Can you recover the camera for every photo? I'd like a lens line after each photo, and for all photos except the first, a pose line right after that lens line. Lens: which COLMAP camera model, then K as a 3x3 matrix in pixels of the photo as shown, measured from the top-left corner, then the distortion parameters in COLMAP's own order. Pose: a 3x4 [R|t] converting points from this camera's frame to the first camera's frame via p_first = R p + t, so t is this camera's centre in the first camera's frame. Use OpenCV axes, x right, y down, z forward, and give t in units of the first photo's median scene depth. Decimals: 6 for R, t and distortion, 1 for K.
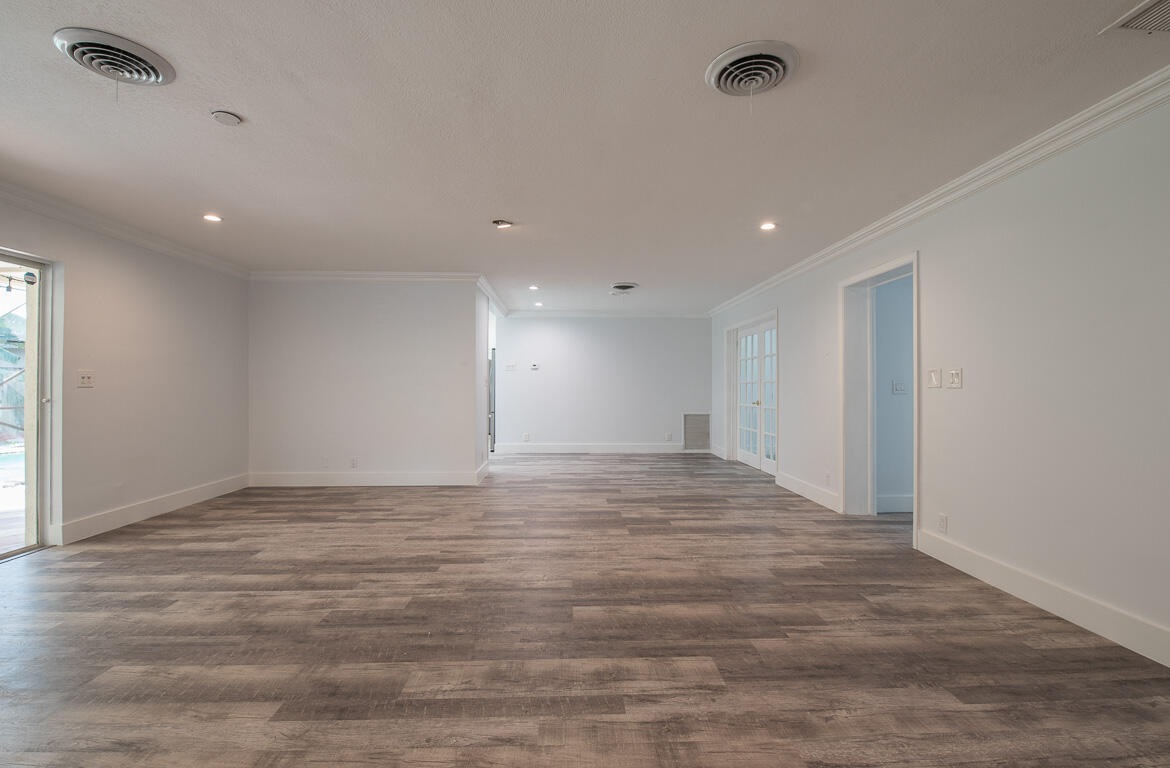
lens RADIAL K [[504.6, 0, 586.9], [0, 504.6, 386.6], [0, 0, 1]] dist [0.002672, -0.005687]
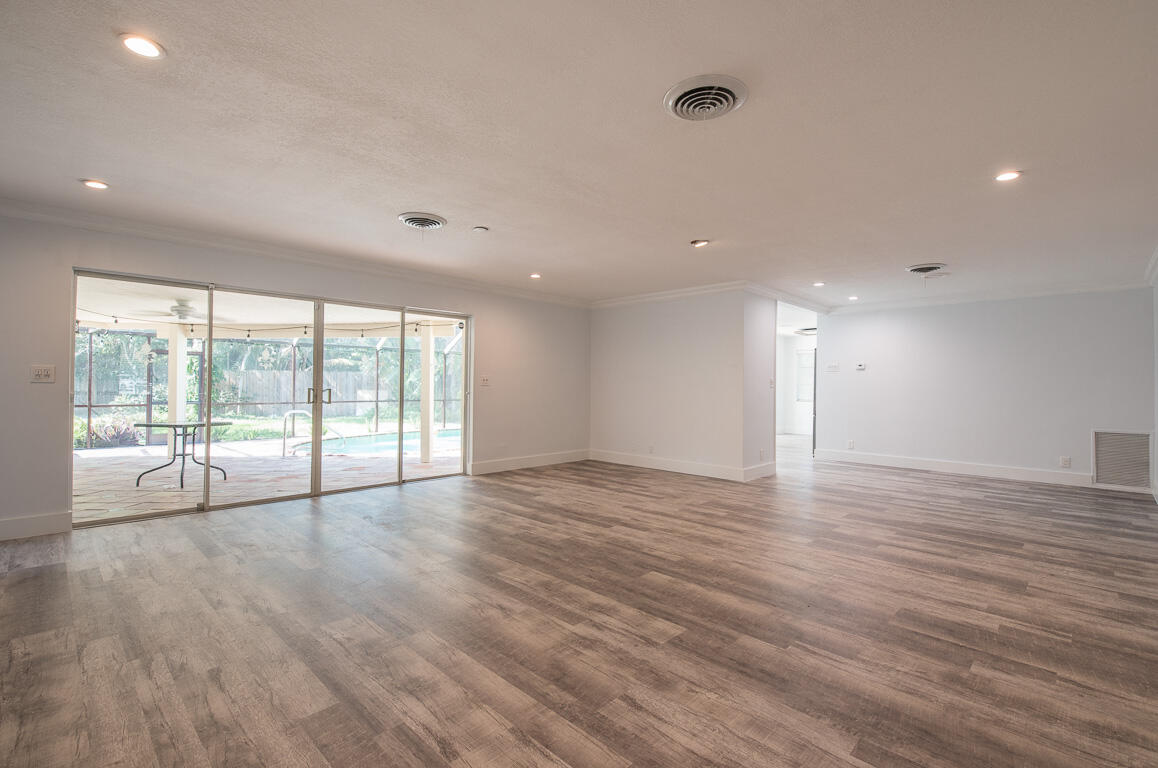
lens RADIAL K [[511.9, 0, 578.9], [0, 511.9, 380.6], [0, 0, 1]] dist [-0.000296, -0.000955]
pose [[0.693144, -0.001200, -0.720798, 0.660394], [-0.010055, 0.999885, -0.011334, 0.001529], [0.720729, 0.015104, 0.693052, 0.027008]]
